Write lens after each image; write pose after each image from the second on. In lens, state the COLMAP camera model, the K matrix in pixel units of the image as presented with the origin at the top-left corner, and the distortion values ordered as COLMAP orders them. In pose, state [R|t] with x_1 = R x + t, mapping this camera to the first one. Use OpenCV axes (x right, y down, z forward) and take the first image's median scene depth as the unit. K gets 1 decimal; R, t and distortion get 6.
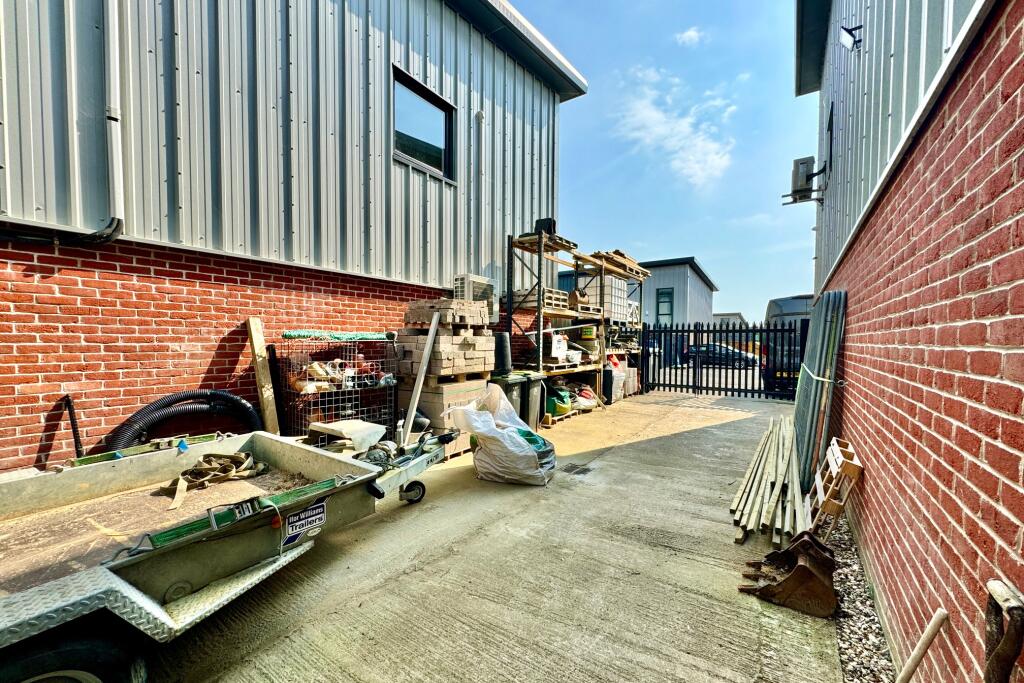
lens RADIAL K [[407.4, 0, 512.0], [0, 407.4, 341.5], [0, 0, 1]] dist [-0.000012, -0.000008]
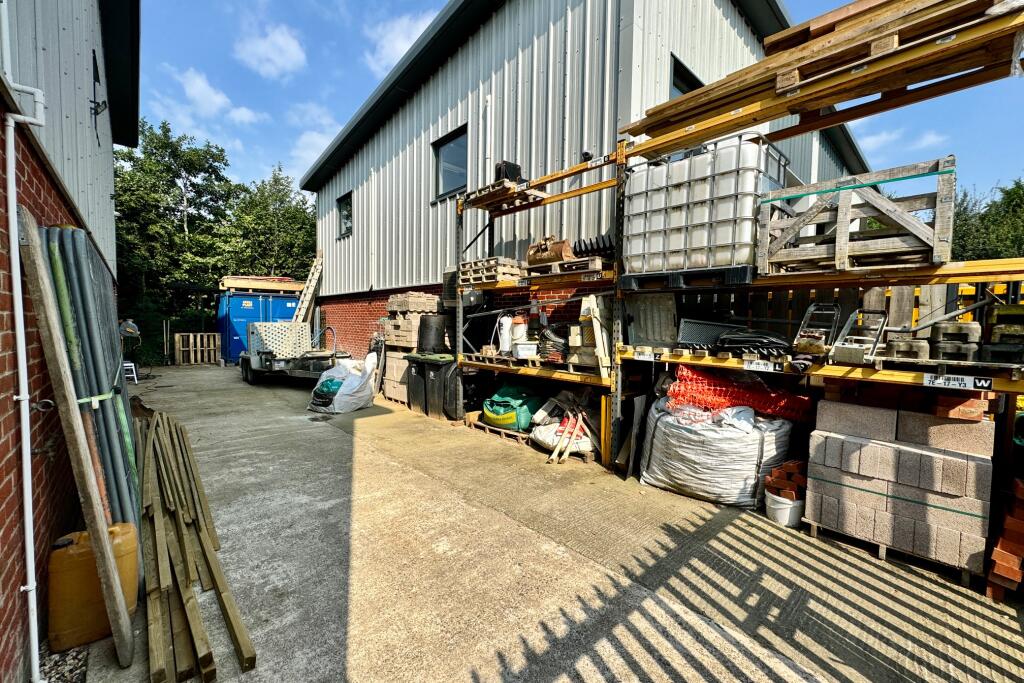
lens RADIAL K [[407.4, 0, 512.0], [0, 407.4, 341.5], [0, 0, 1]] dist [-0.000012, -0.000008]
pose [[-0.214430, 0.042264, -0.975825, 1.127351], [-0.009403, 0.998928, 0.045330, -0.005244], [0.976694, 0.018895, -0.213802, 1.621038]]
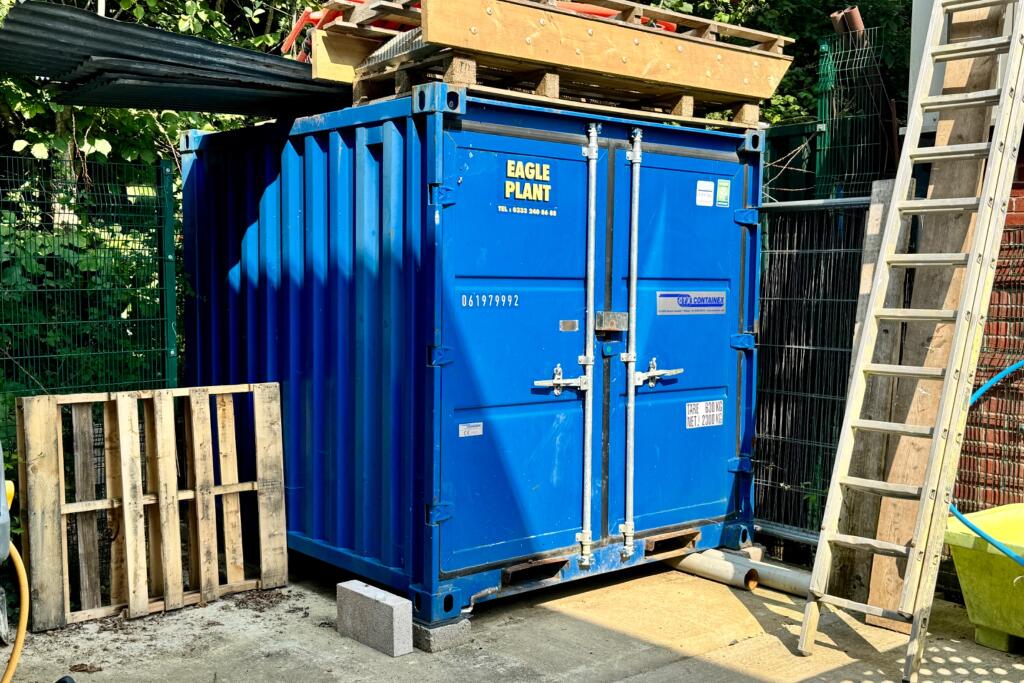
lens RADIAL K [[1142.3, 0, 512.0], [0, 1142.3, 341.5], [0, 0, 1]] dist [-0.000381, -0.003030]
pose [[-0.263719, 0.052371, -0.963177, 0.641547], [-0.008245, 0.998366, 0.056542, -0.013588], [0.964564, 0.022852, -0.262856, 0.832528]]
